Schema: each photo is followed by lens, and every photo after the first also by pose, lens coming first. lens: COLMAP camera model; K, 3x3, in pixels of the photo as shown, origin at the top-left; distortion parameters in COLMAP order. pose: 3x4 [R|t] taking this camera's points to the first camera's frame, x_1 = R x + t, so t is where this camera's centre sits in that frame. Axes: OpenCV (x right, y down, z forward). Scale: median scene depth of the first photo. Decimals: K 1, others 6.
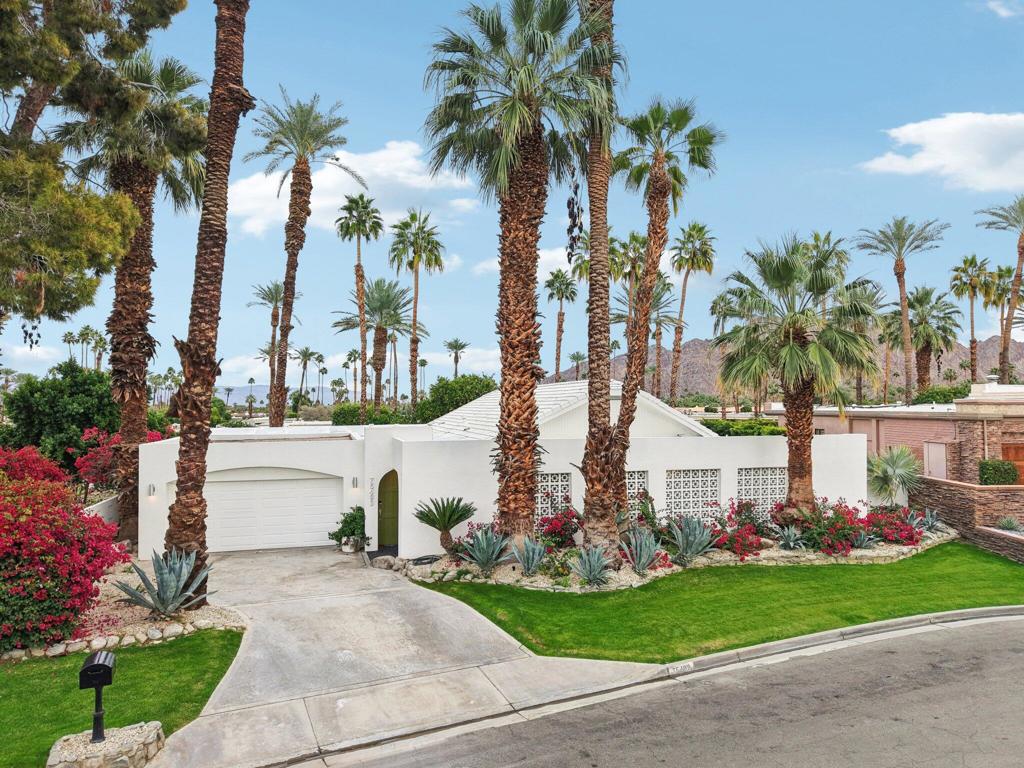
lens RADIAL K [[681.7, 0, 516.3], [0, 681.7, 380.5], [0, 0, 1]] dist [0.031826, -0.026643]
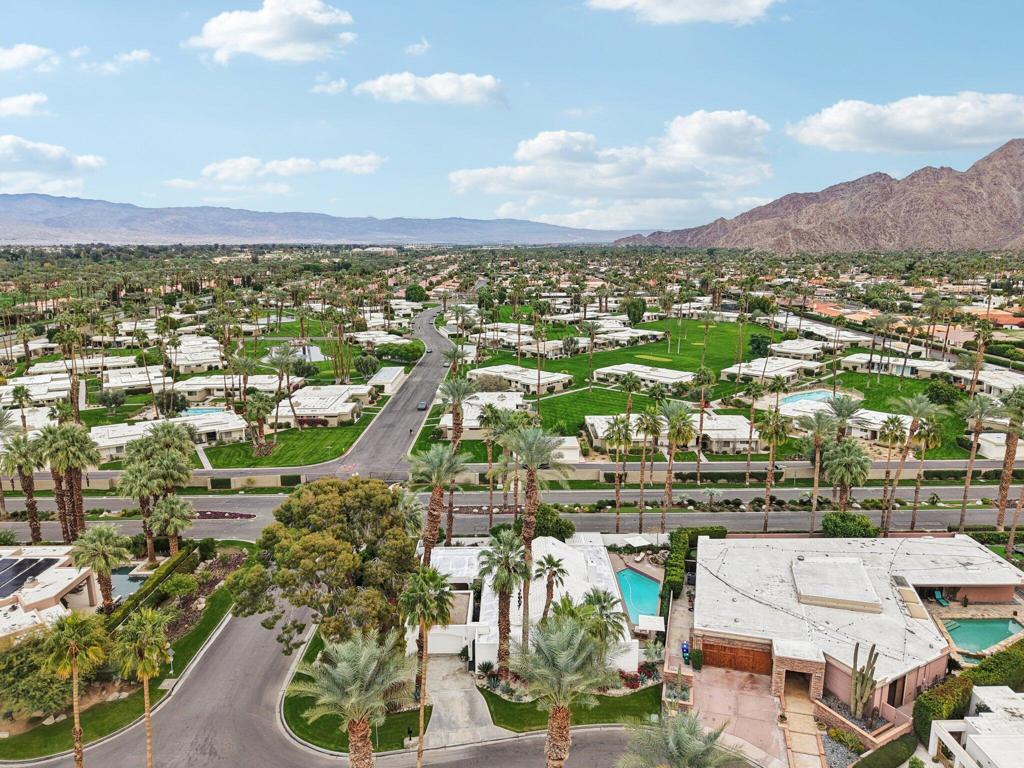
lens RADIAL K [[681.7, 0, 516.3], [0, 681.7, 380.5], [0, 0, 1]] dist [0.031826, -0.026643]
pose [[0.965184, 0.053989, -0.255939, 0.965106], [0.004407, 0.974972, 0.222286, -2.247774], [0.261534, -0.215675, 0.940789, -2.176821]]
